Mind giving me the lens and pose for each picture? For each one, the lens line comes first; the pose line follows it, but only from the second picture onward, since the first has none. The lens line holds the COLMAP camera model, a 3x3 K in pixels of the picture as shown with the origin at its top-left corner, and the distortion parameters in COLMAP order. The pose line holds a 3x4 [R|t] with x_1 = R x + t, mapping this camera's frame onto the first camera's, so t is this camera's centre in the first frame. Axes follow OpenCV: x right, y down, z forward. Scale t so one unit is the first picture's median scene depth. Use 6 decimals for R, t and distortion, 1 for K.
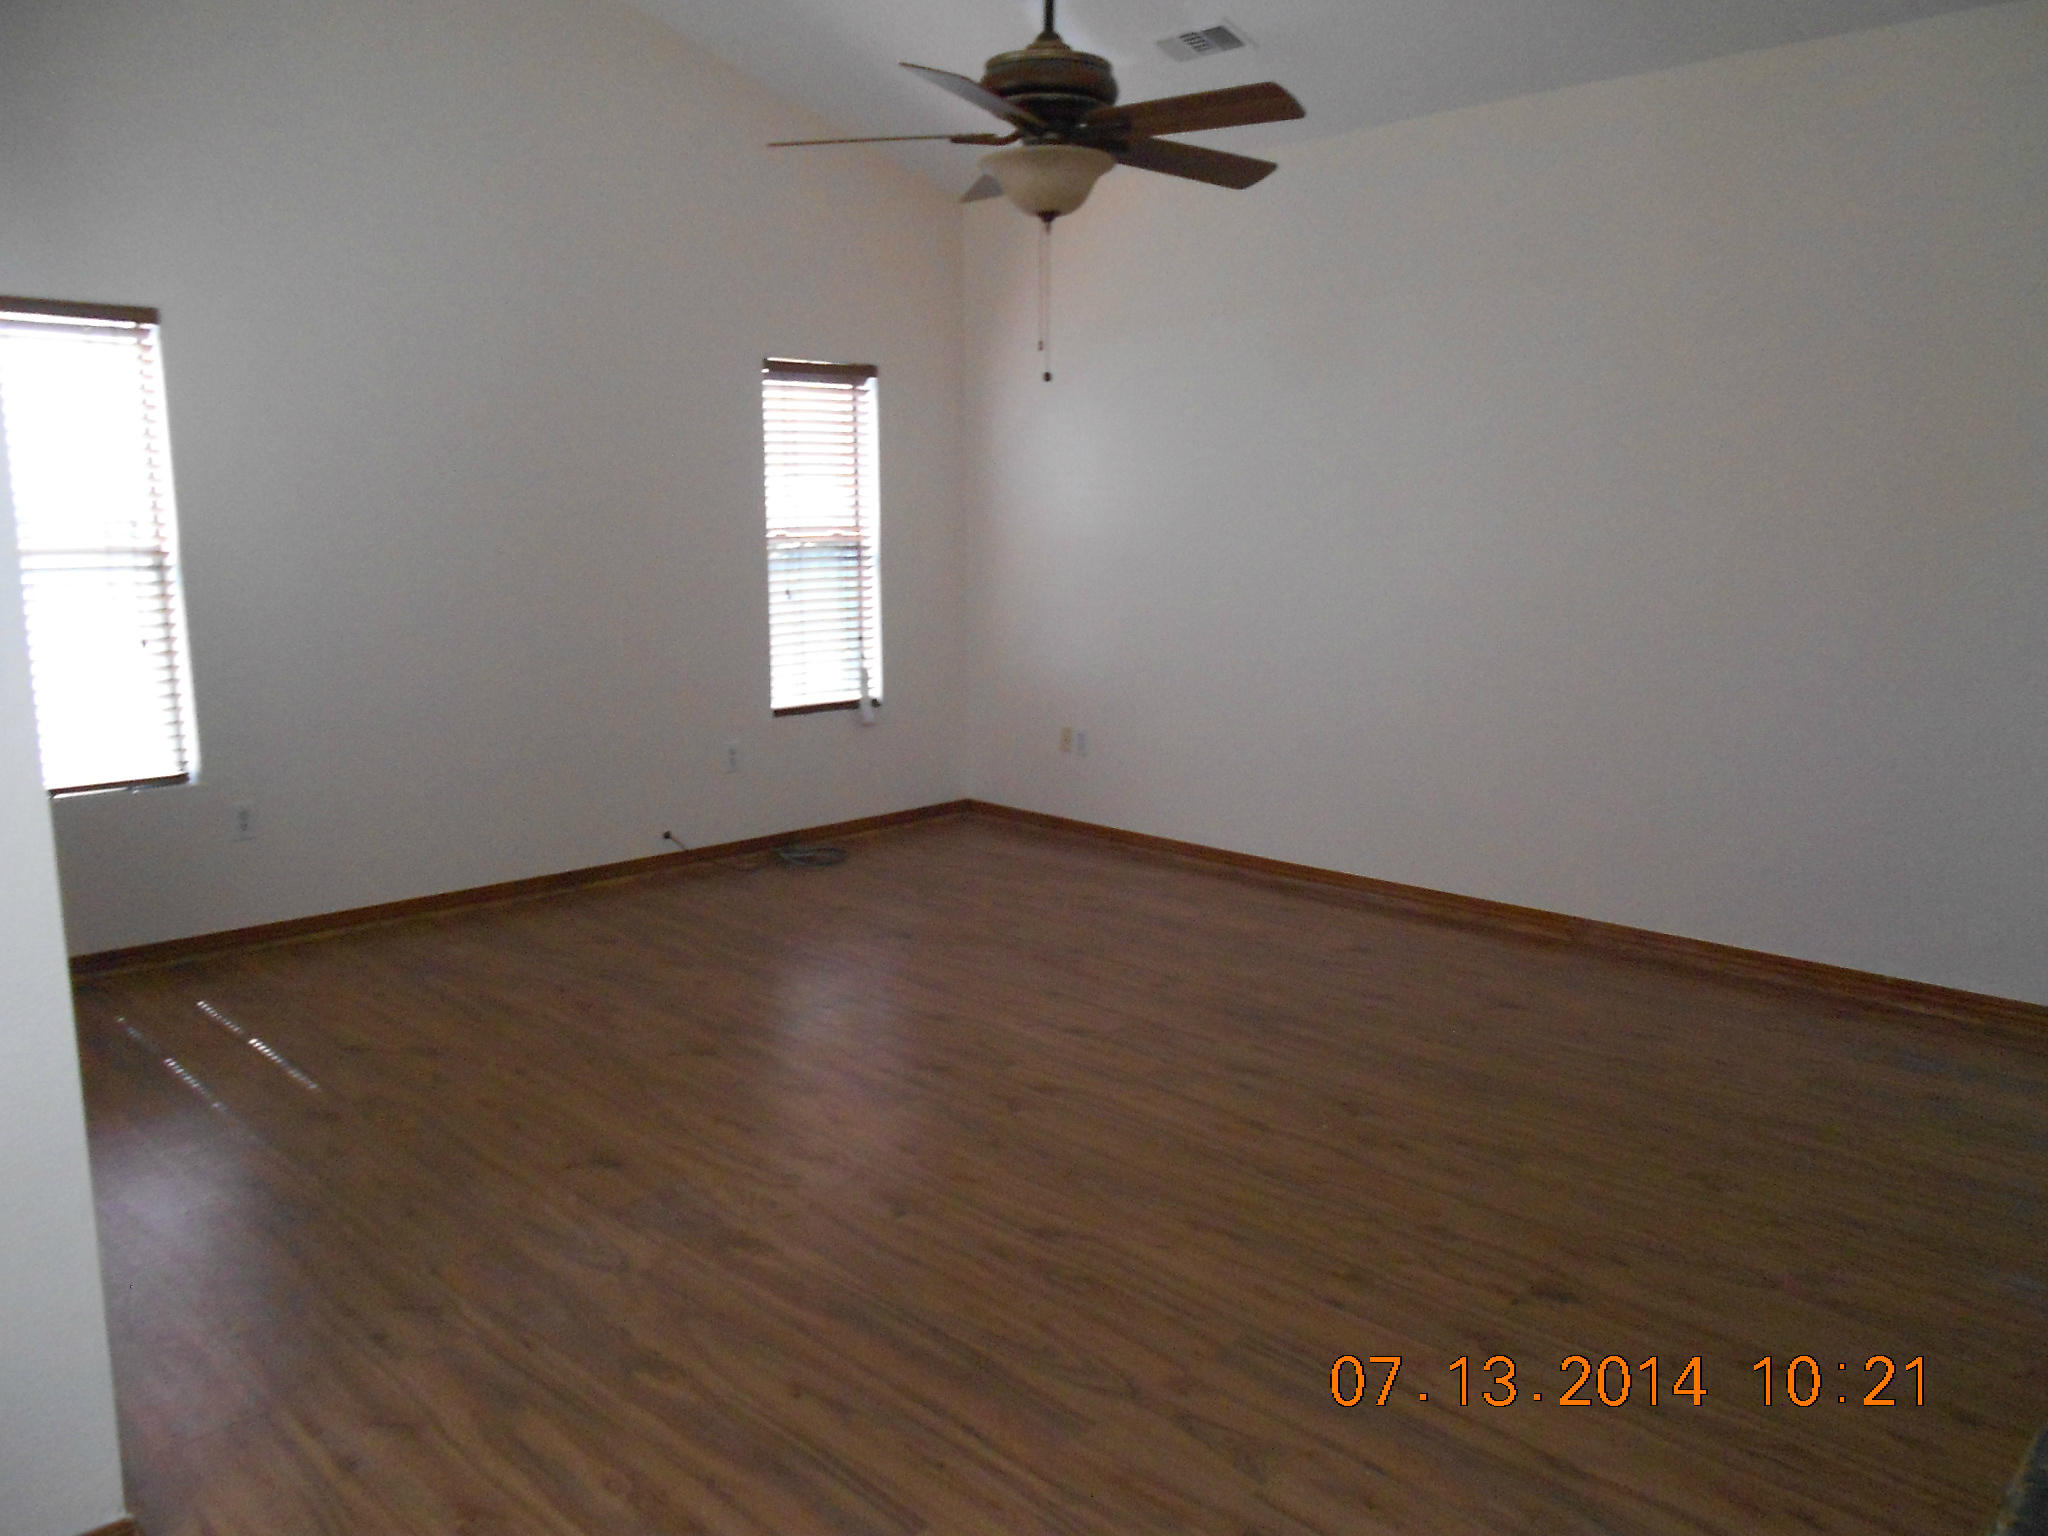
lens RADIAL K [[1555.6, 0, 1022.1], [0, 1555.6, 772.6], [0, 0, 1]] dist [-0.008539, 0.006117]
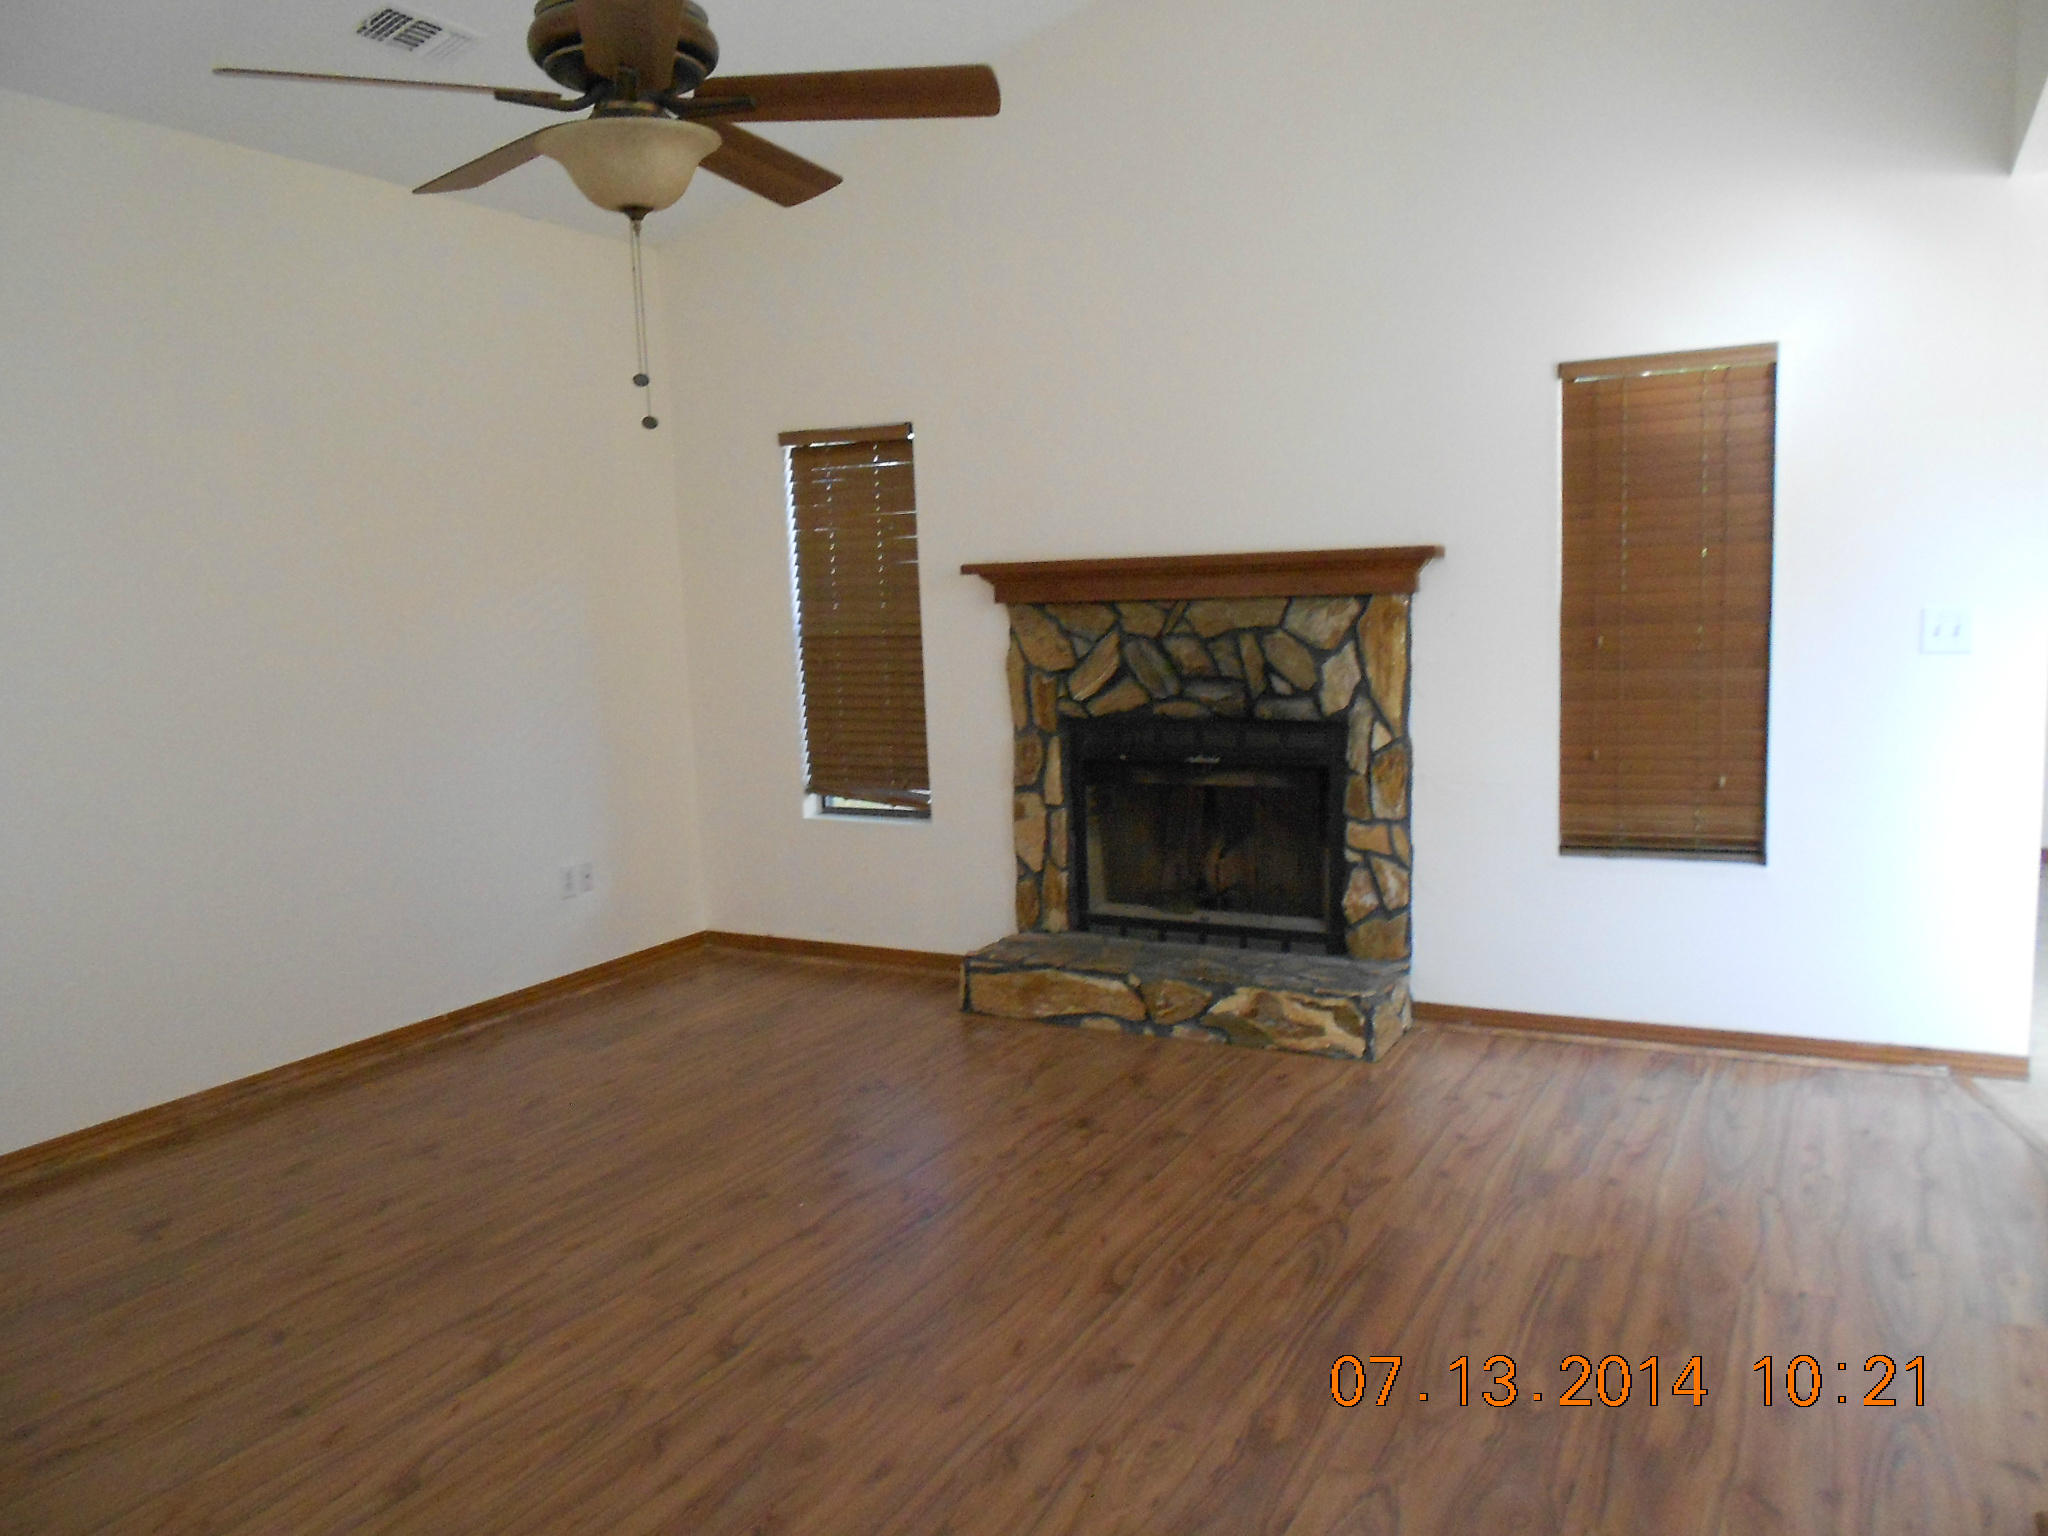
lens RADIAL K [[1555.6, 0, 1022.0], [0, 1555.6, 764.1], [0, 0, 1]] dist [-0.008539, 0.006117]
pose [[-0.287164, -0.100888, 0.952554, -0.925852], [0.192956, 0.967960, 0.160690, -0.216419], [-0.938246, 0.229945, -0.258496, 1.274119]]
